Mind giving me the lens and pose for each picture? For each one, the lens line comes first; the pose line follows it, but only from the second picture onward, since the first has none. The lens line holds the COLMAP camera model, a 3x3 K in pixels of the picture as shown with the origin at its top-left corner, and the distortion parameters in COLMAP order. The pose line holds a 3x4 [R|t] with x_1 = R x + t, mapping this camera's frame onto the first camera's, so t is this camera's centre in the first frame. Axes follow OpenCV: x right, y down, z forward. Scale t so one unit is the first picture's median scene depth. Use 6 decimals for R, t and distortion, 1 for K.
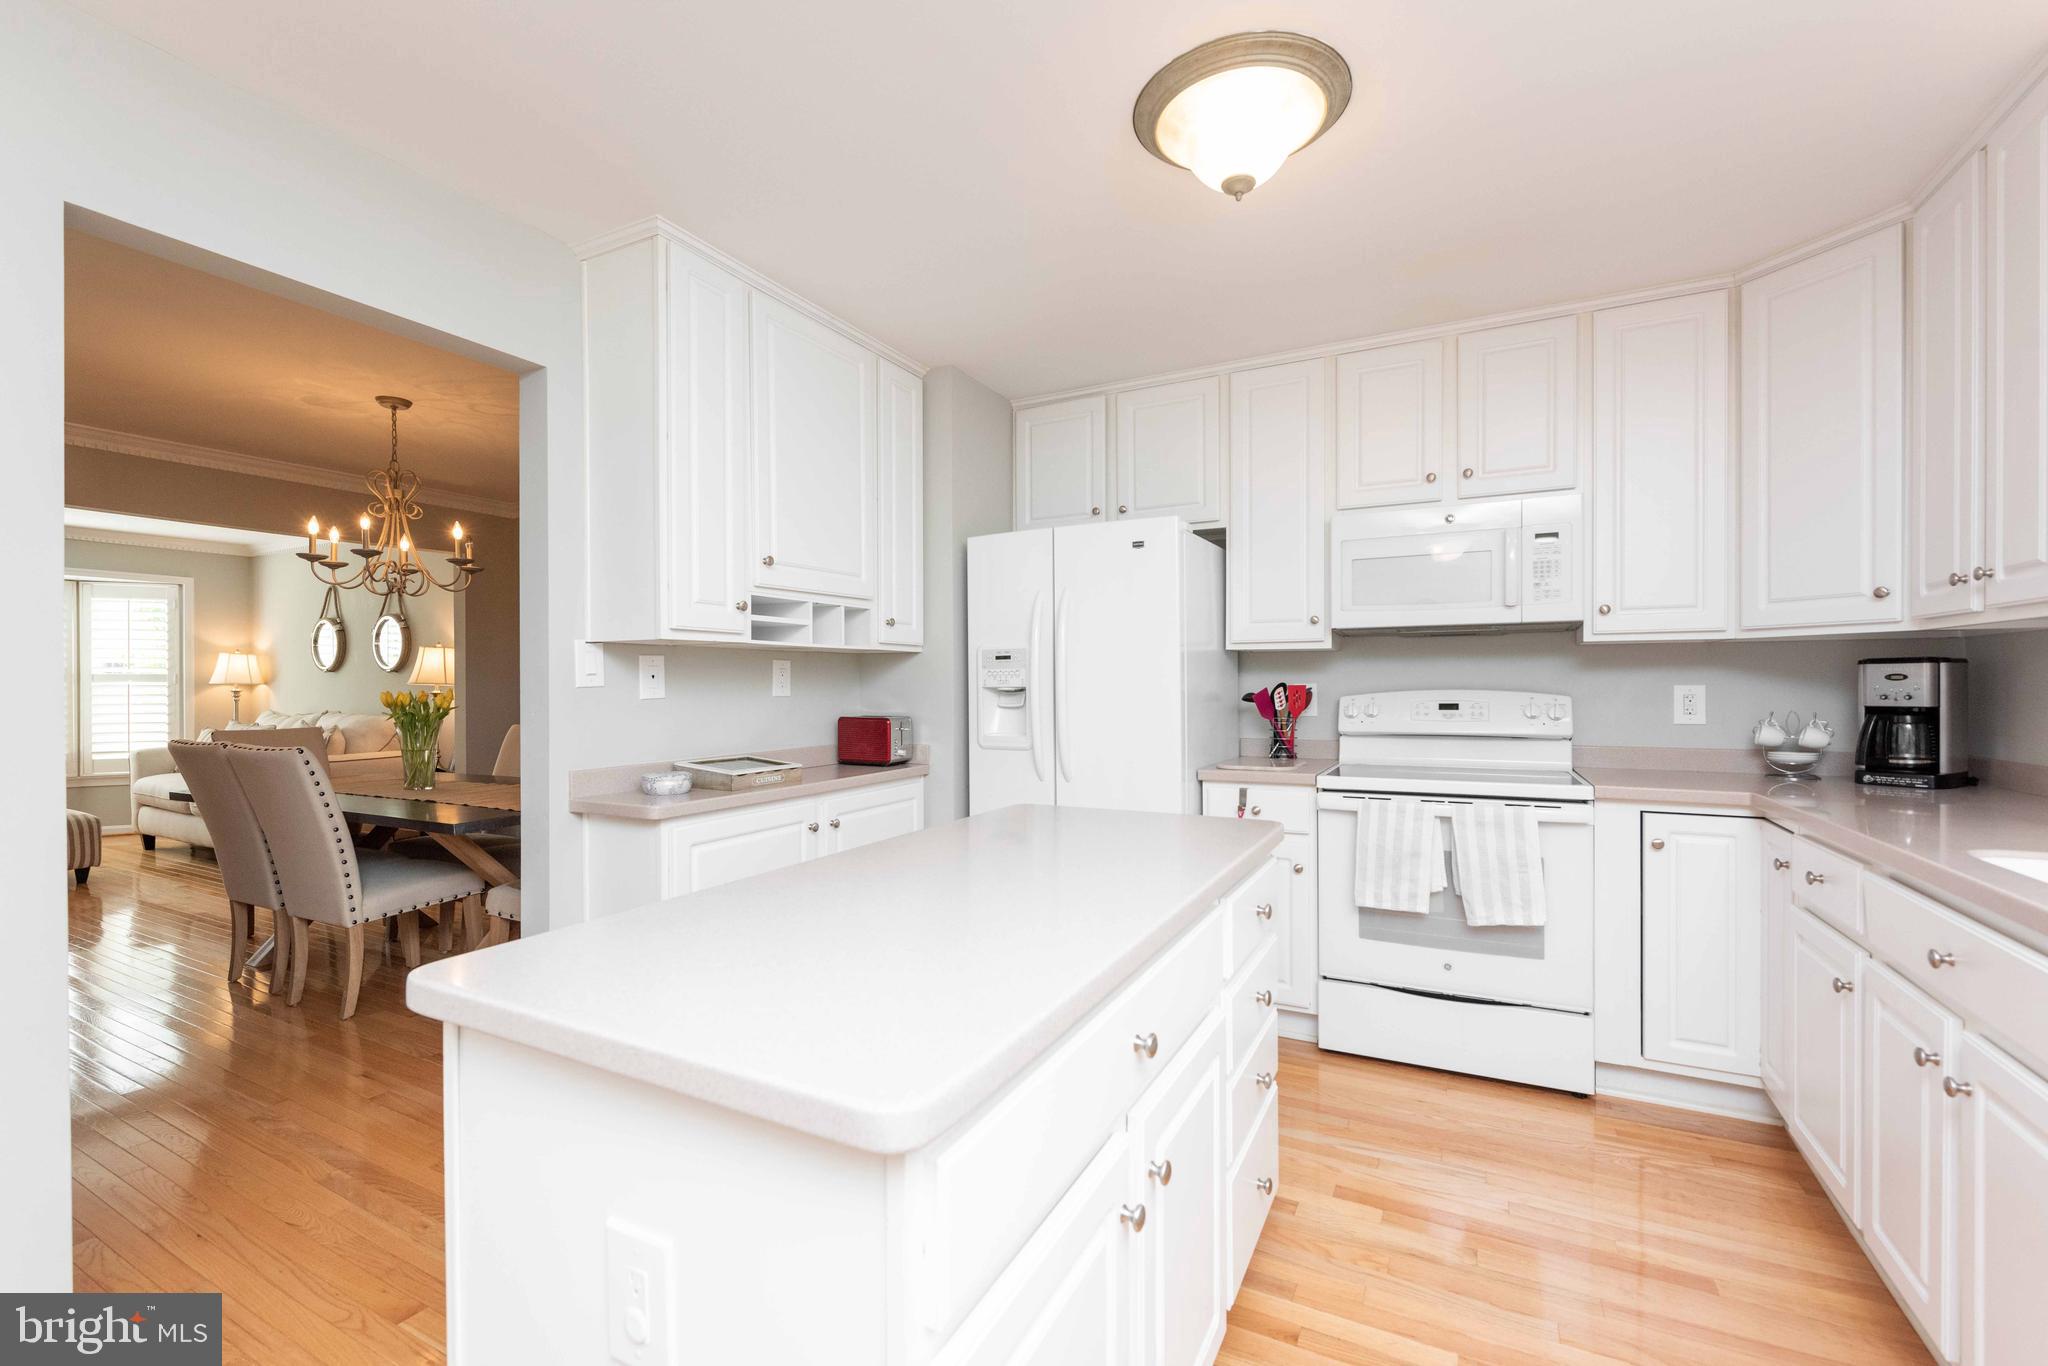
lens RADIAL K [[872.3, 0, 1015.1], [0, 872.3, 689.2], [0, 0, 1]] dist [0.001954, -0.004448]
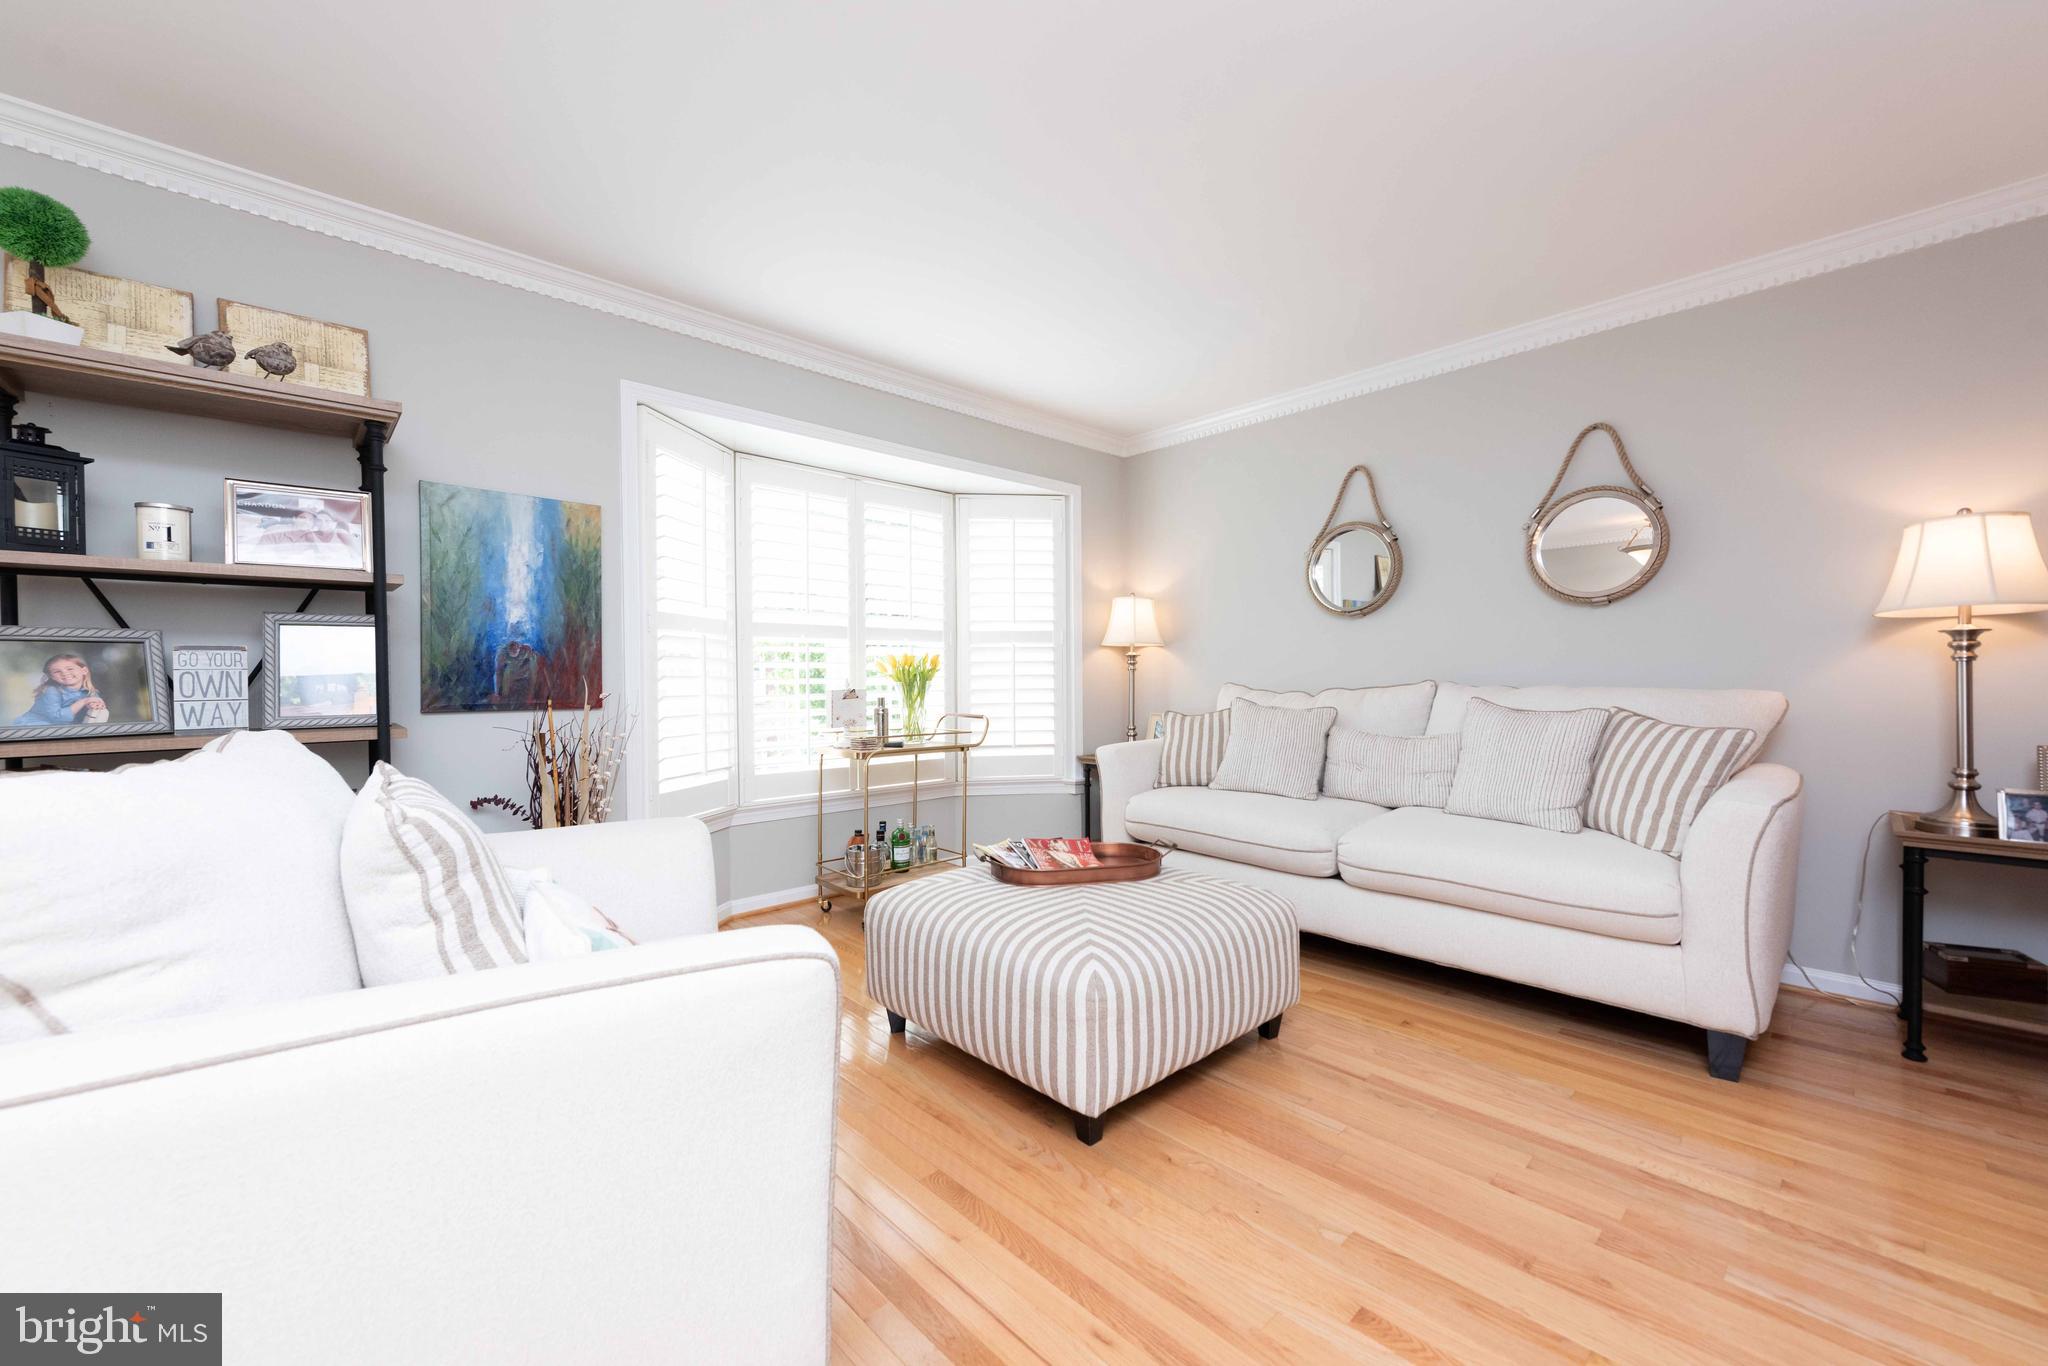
lens RADIAL K [[810.9, 0, 1018.0], [0, 810.9, 687.1], [0, 0, 1]] dist [0.012504, -0.004154]
pose [[0.946752, 0.004194, -0.321935, -1.032456], [-0.000423, 0.999931, 0.011782, 0.024150], [0.321962, -0.011018, 0.946688, 0.518787]]
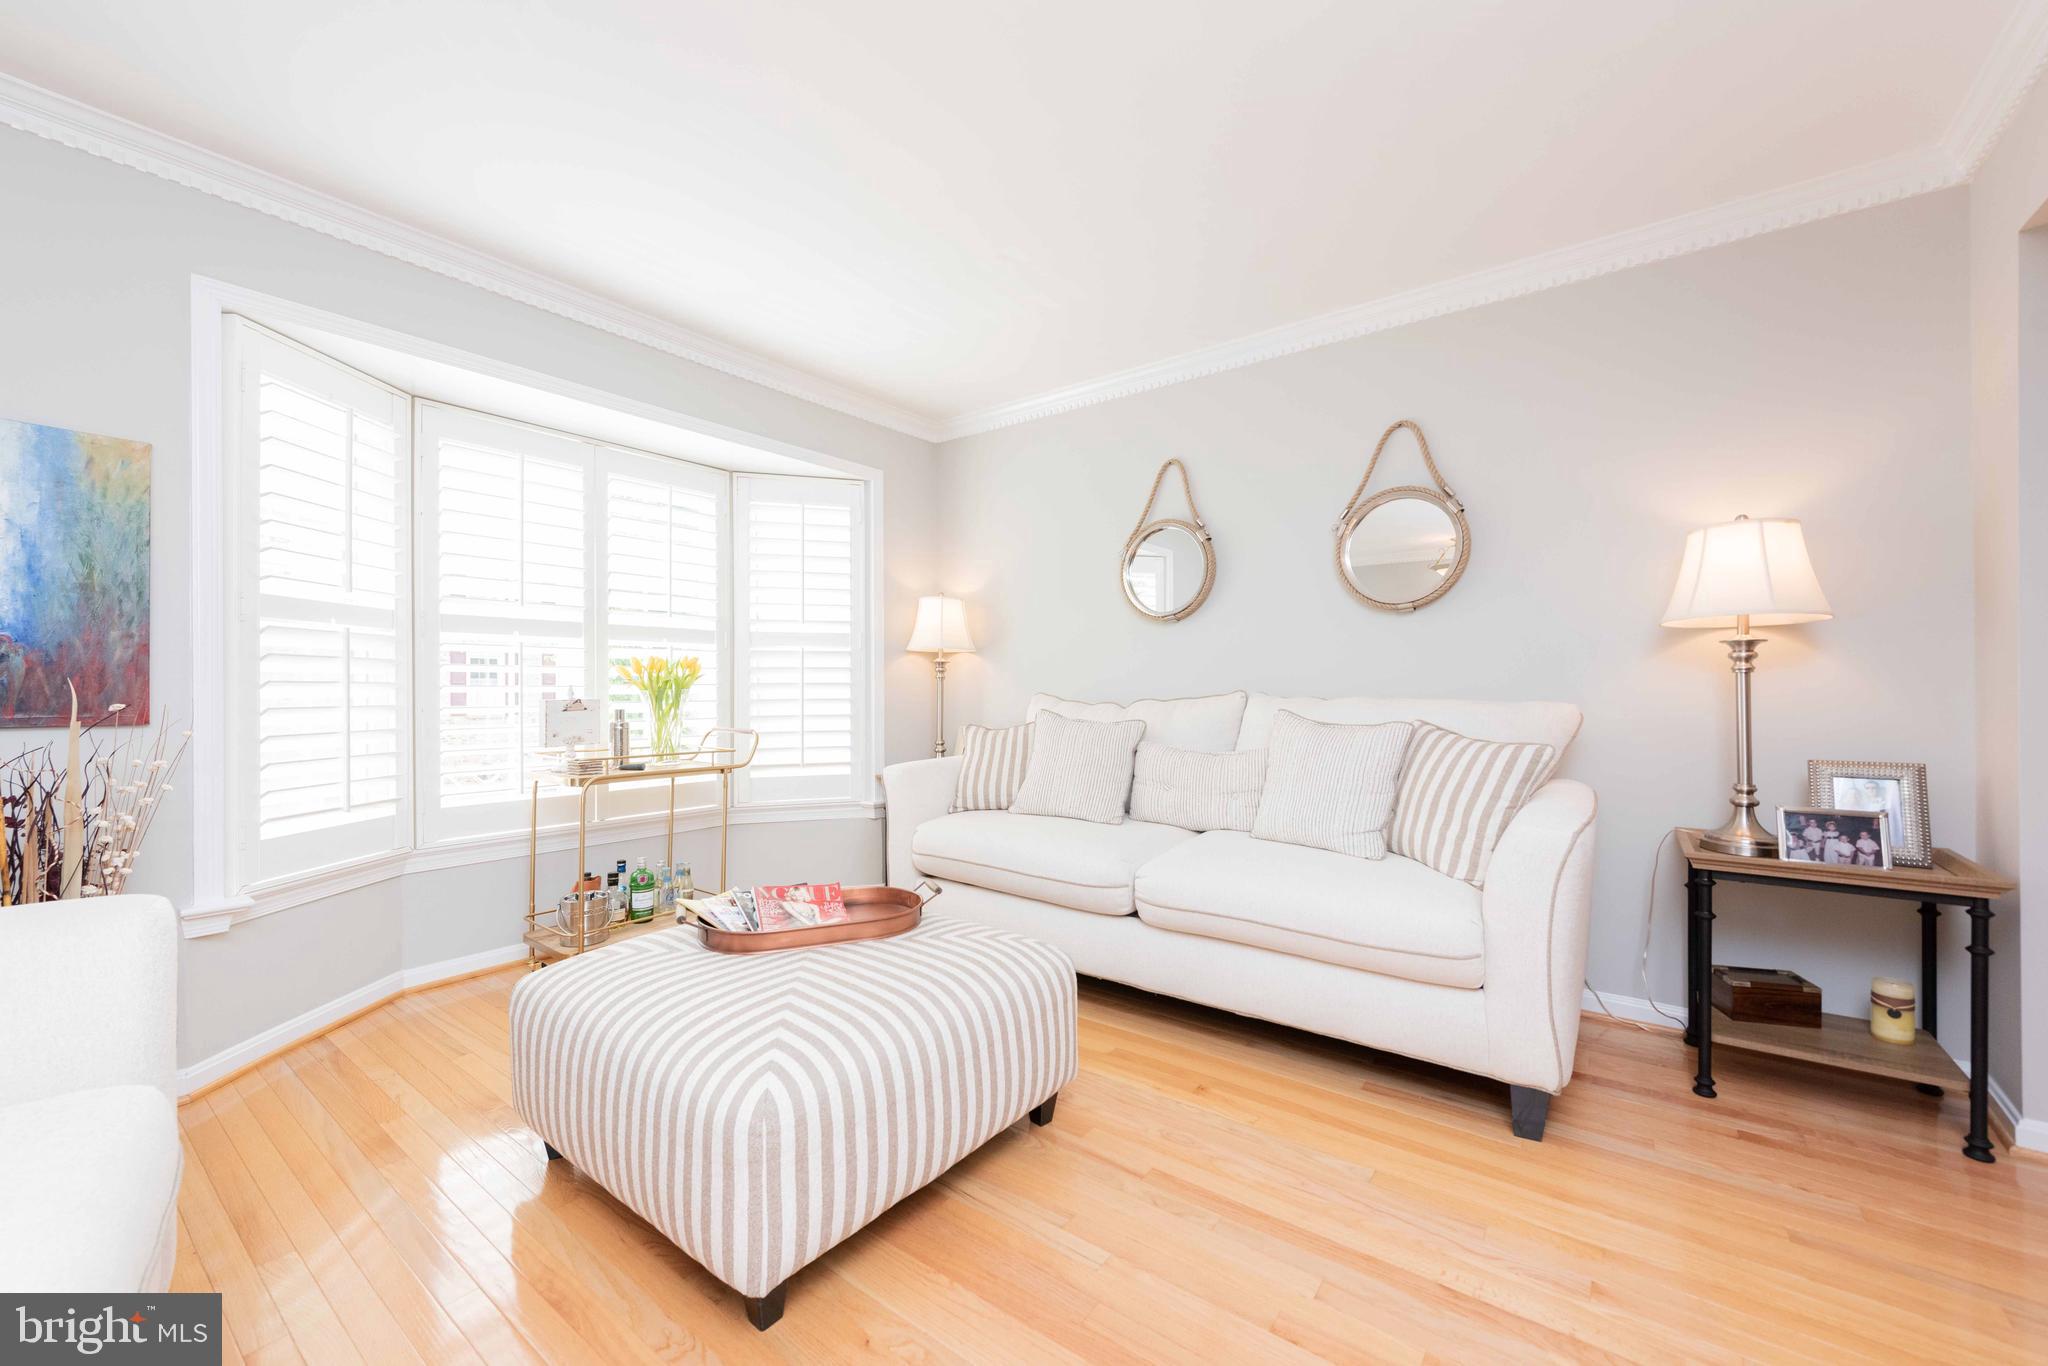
lens RADIAL K [[810.9, 0, 1024.7], [0, 810.9, 688.1], [0, 0, 1]] dist [0.012504, -0.004154]
pose [[0.987711, 0.004994, -0.156212, -0.996953], [-0.005050, 0.999987, 0.000045, 0.024912], [0.156211, 0.000745, 0.987723, 0.615887]]
